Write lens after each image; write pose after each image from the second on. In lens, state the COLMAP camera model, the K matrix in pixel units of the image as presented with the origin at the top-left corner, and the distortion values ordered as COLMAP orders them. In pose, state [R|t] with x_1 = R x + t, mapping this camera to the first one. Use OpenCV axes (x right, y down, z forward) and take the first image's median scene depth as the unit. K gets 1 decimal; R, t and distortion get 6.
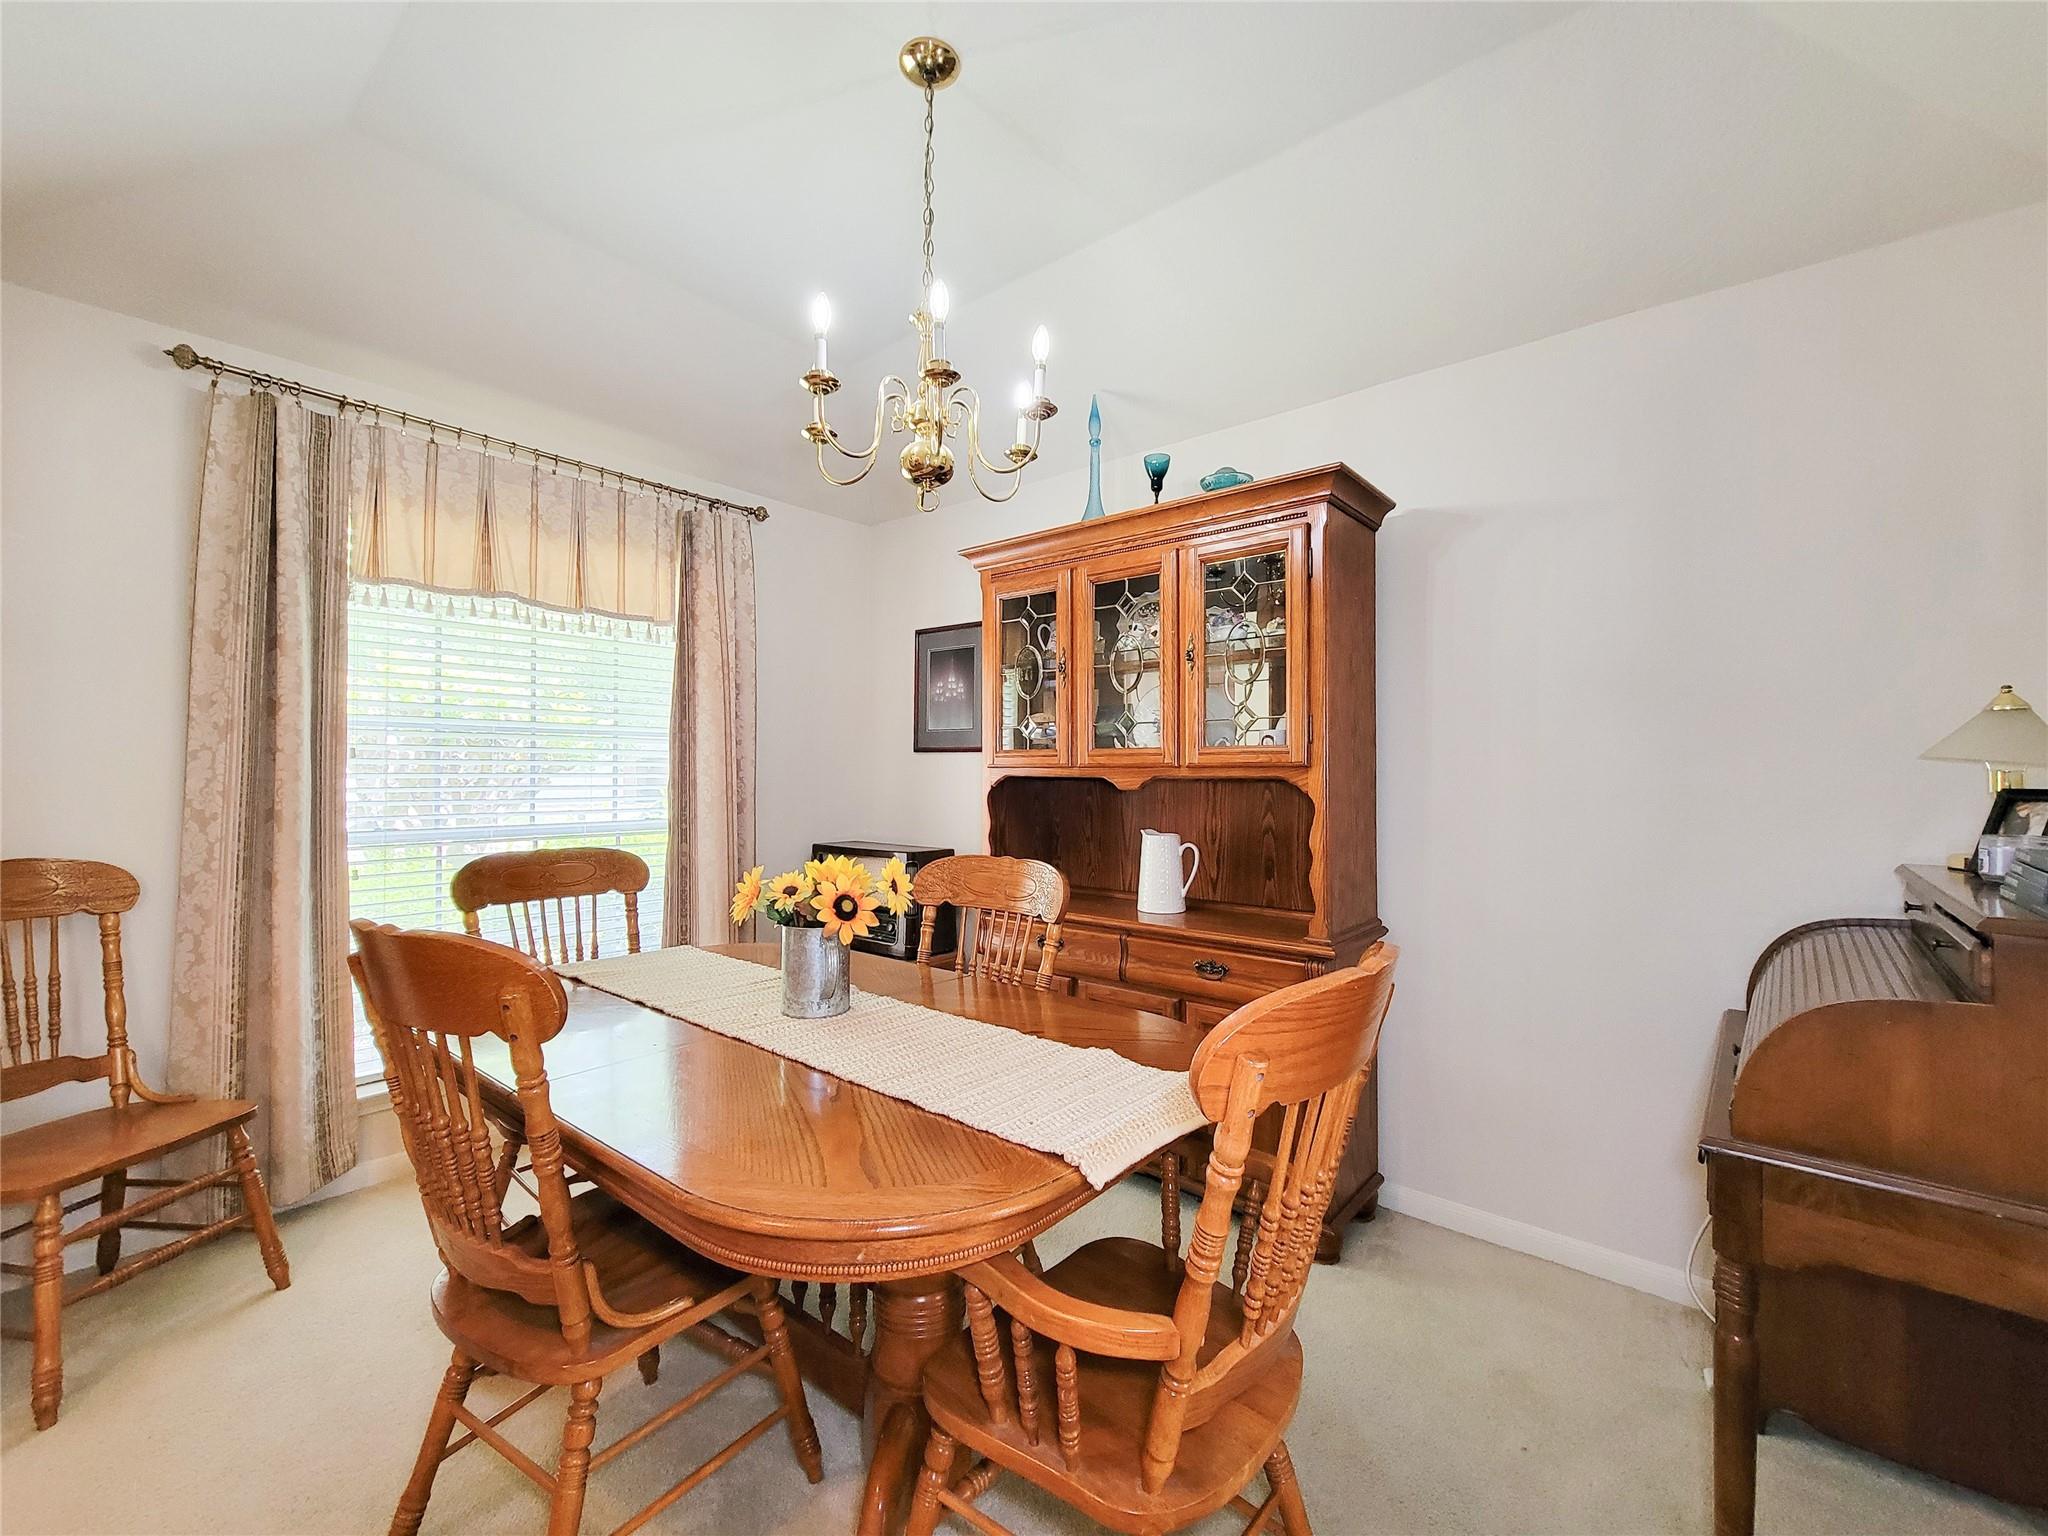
lens RADIAL K [[834.0, 0, 1023.8], [0, 834.0, 775.2], [0, 0, 1]] dist [0.003373, -0.003184]
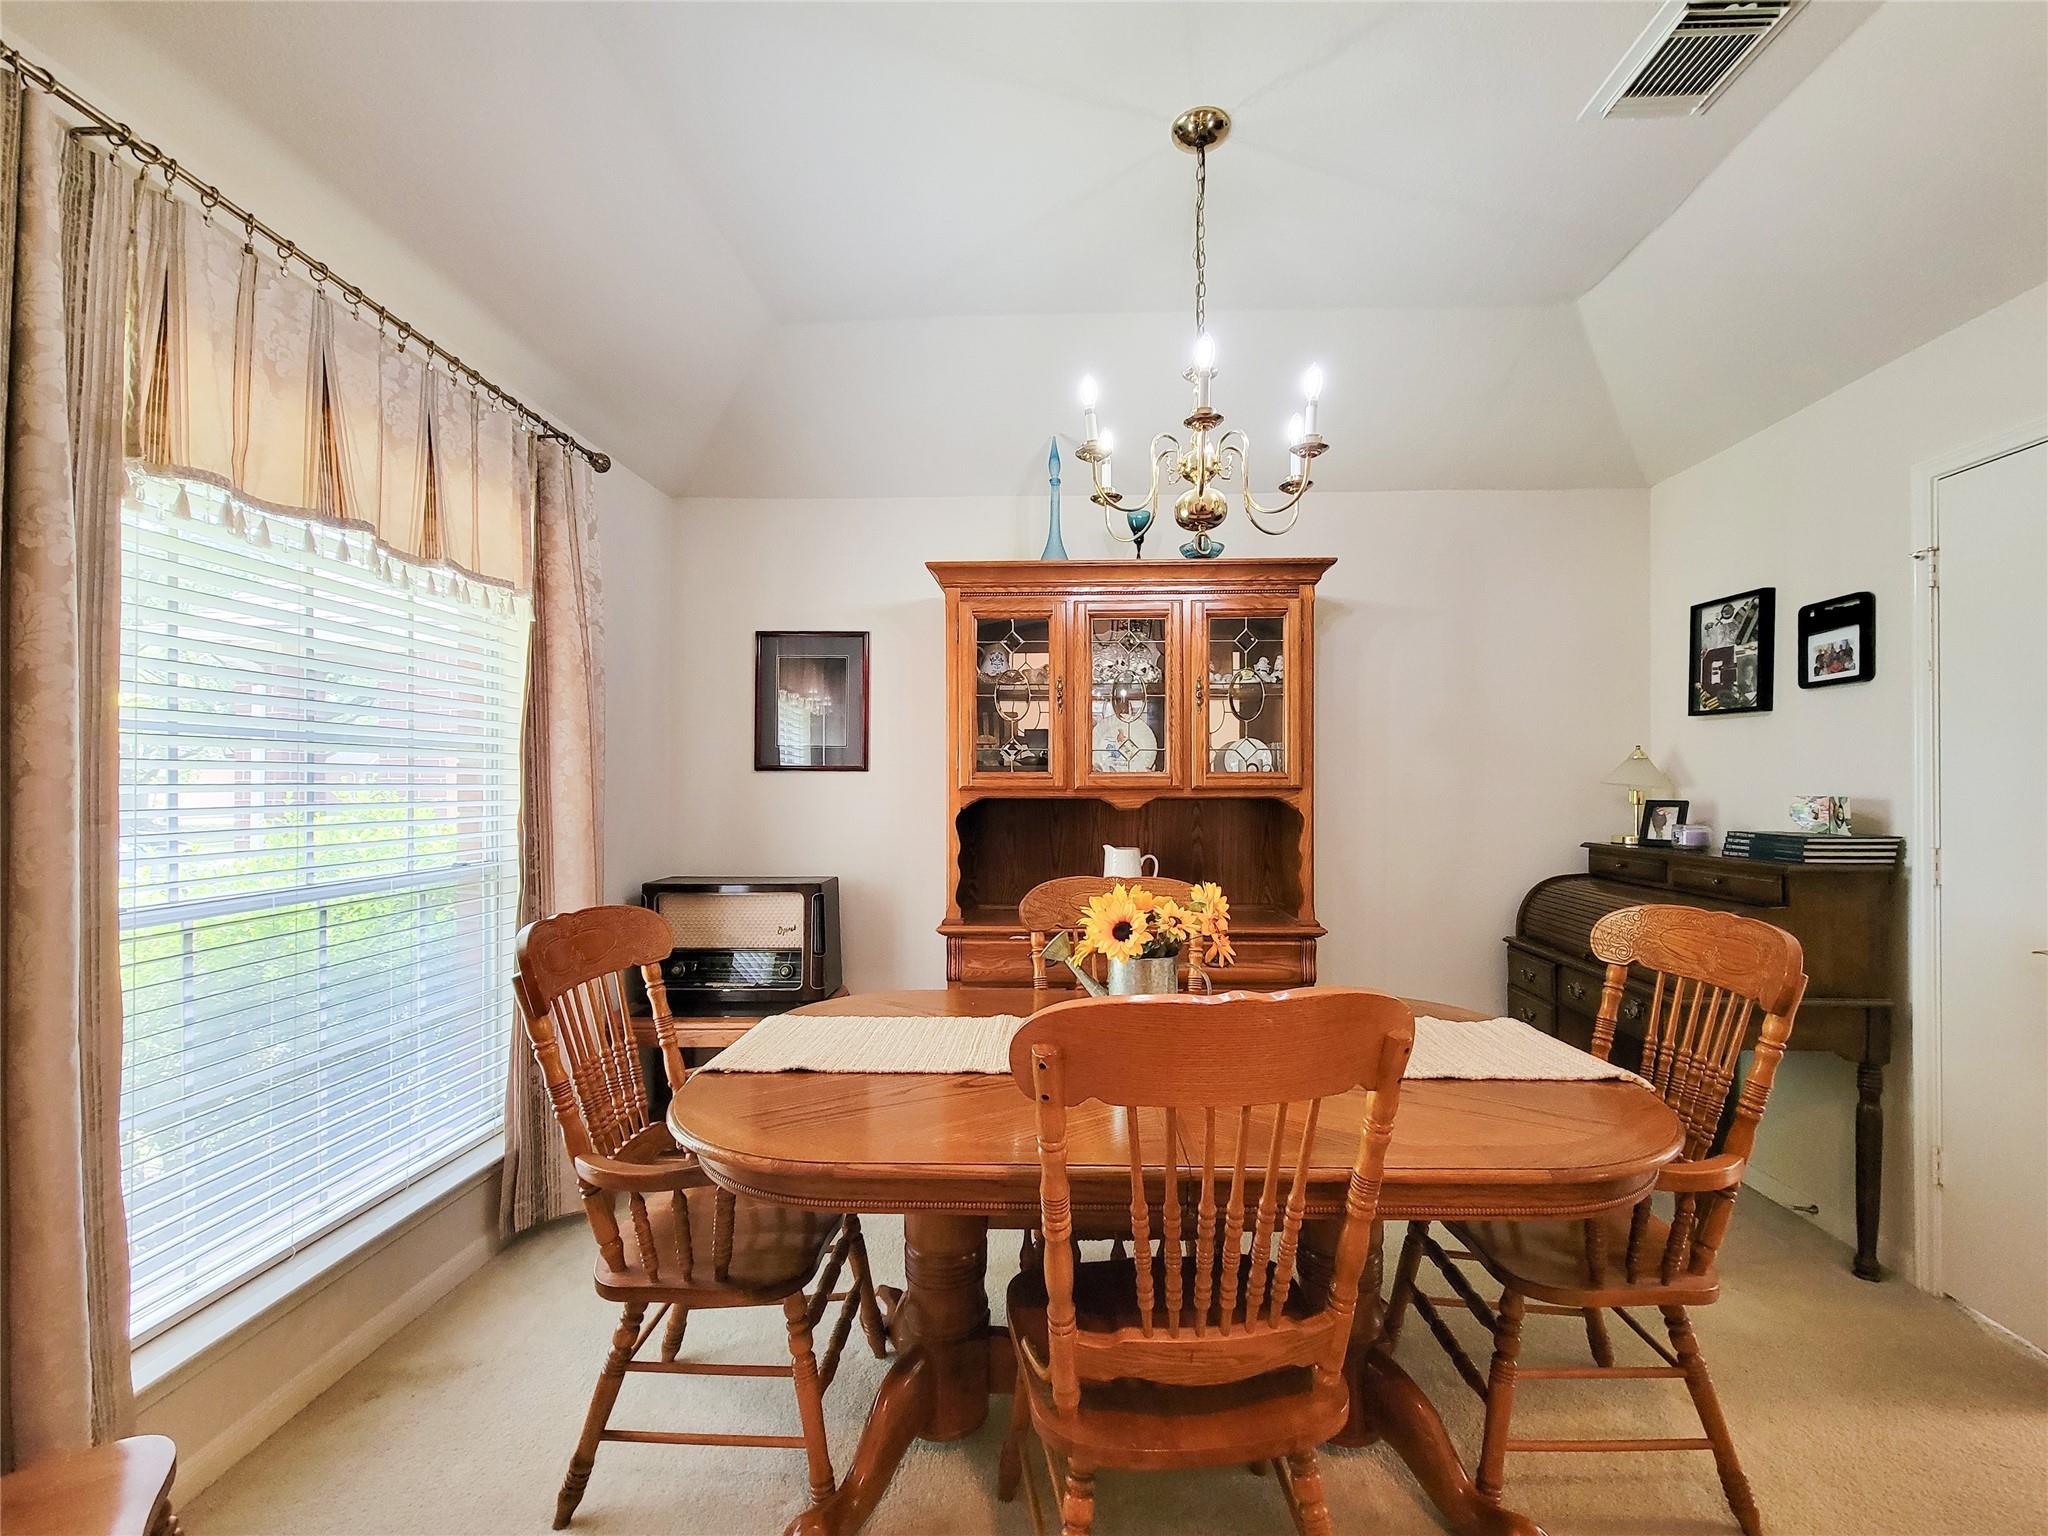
lens RADIAL K [[834.0, 0, 1003.7], [0, 834.0, 785.9], [0, 0, 1]] dist [0.003373, -0.003184]
pose [[0.794151, -0.006179, 0.607689, -0.644611], [0.007061, 0.999975, 0.000939, -0.015552], [-0.607679, 0.003545, 0.794175, 0.205742]]
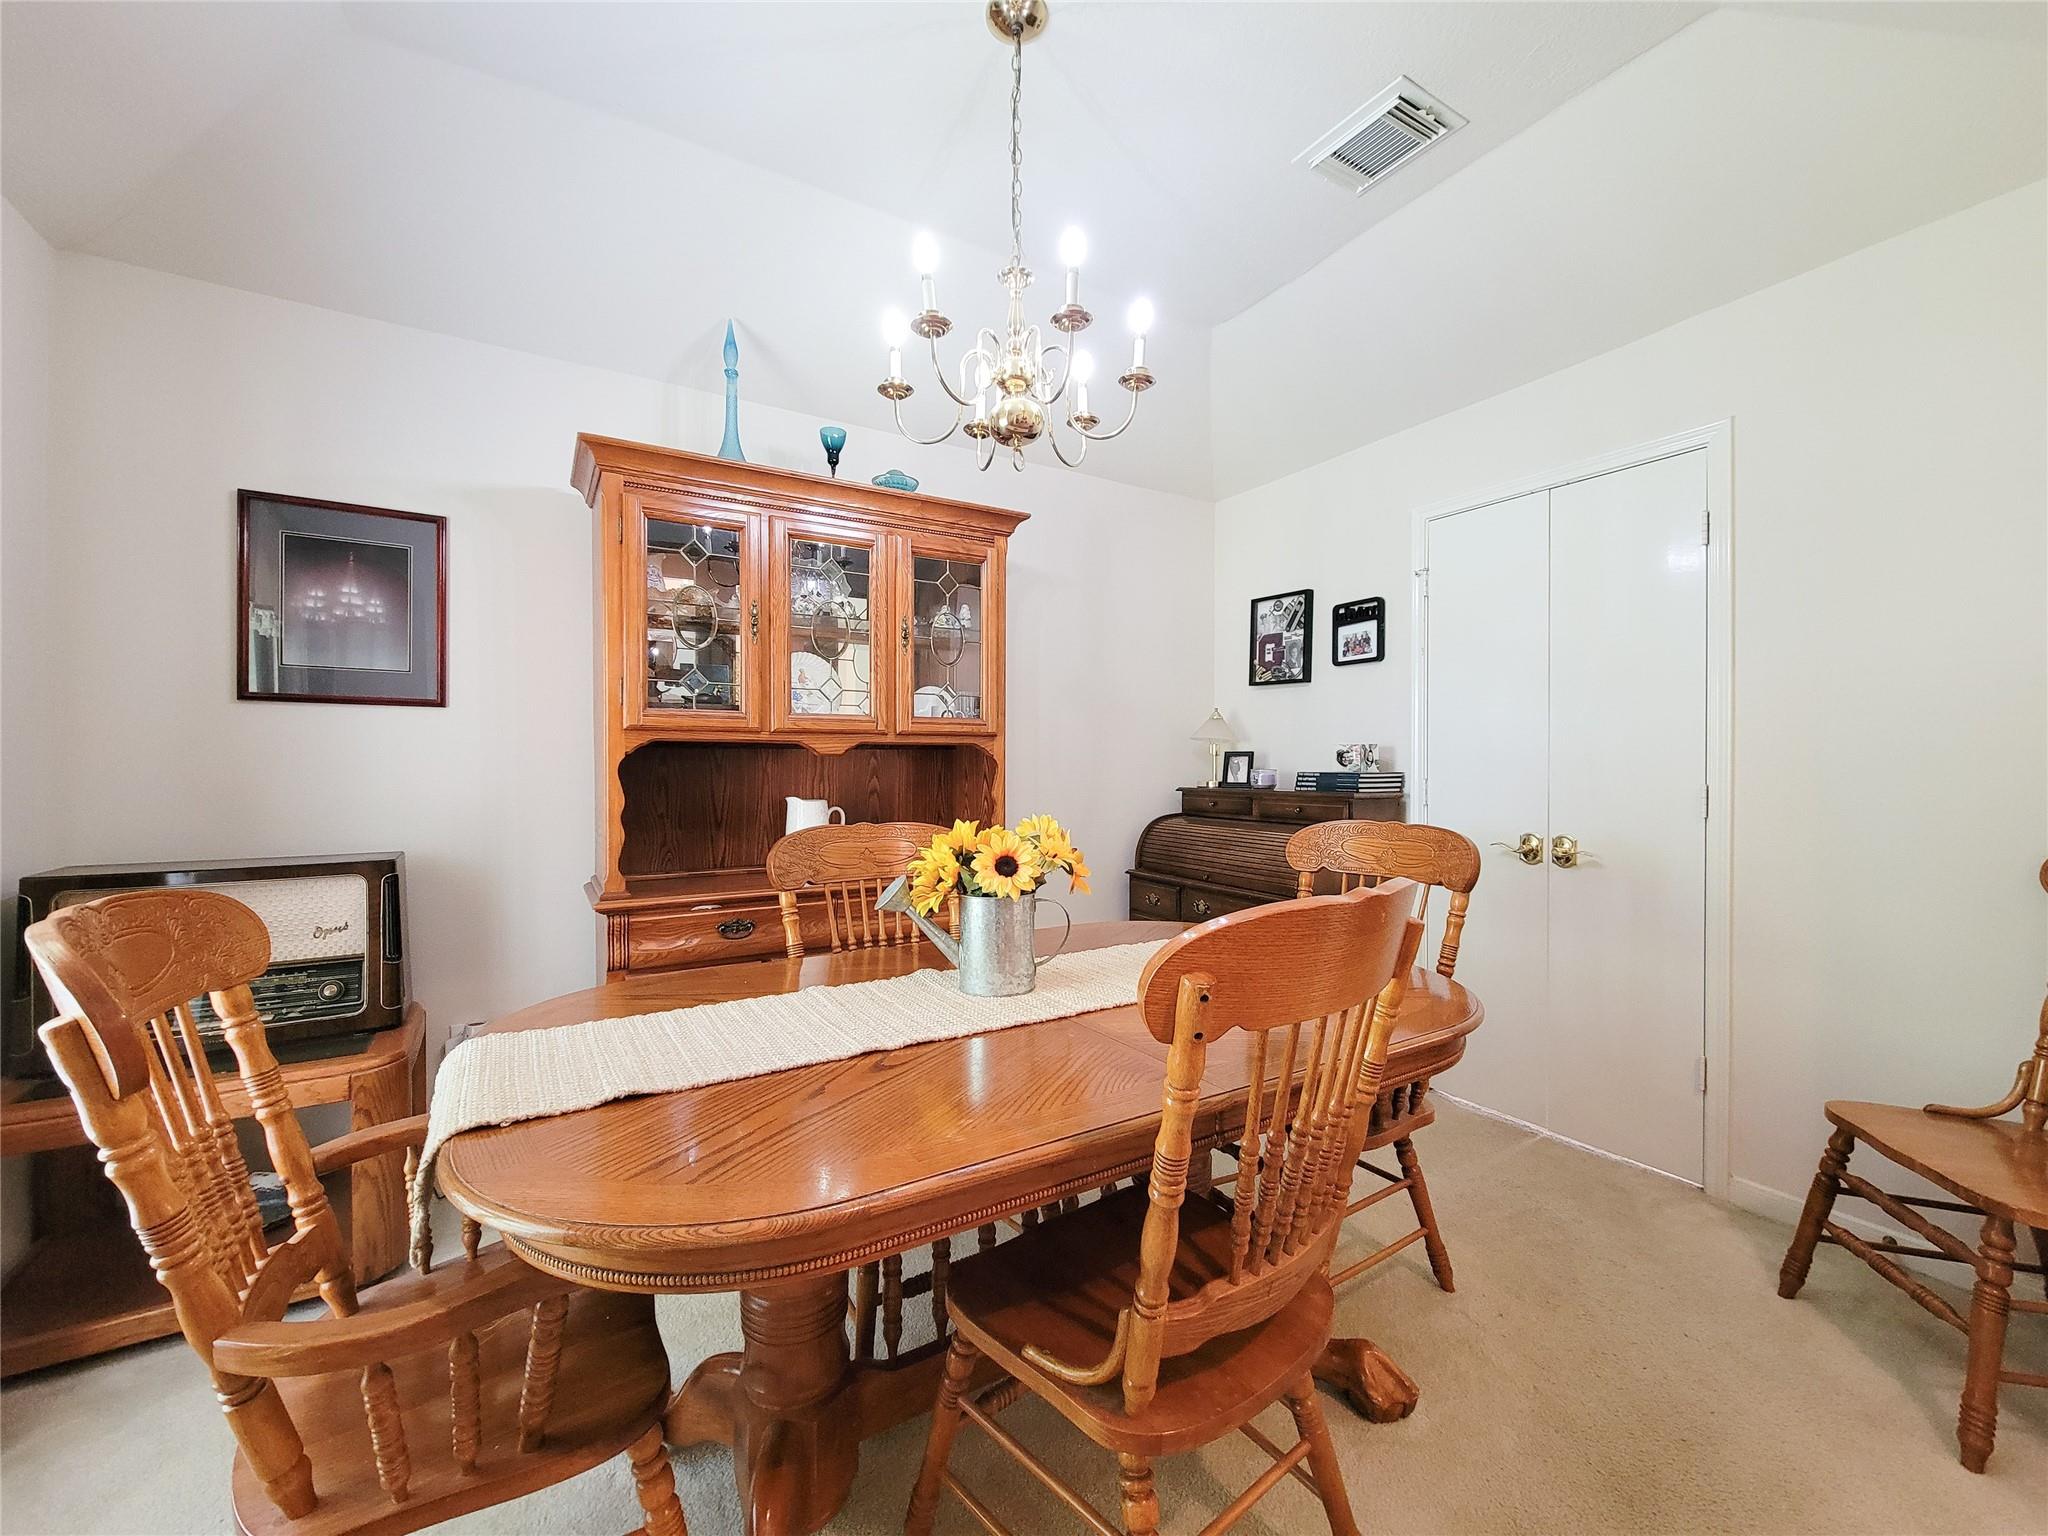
lens RADIAL K [[834.0, 0, 1014.0], [0, 834.0, 769.9], [0, 0, 1]] dist [0.003373, -0.003184]
pose [[0.332257, -0.015801, 0.943057, -0.710392], [-0.000441, 0.999857, 0.016908, 0.016312], [-0.943189, -0.006034, 0.332202, 0.428632]]
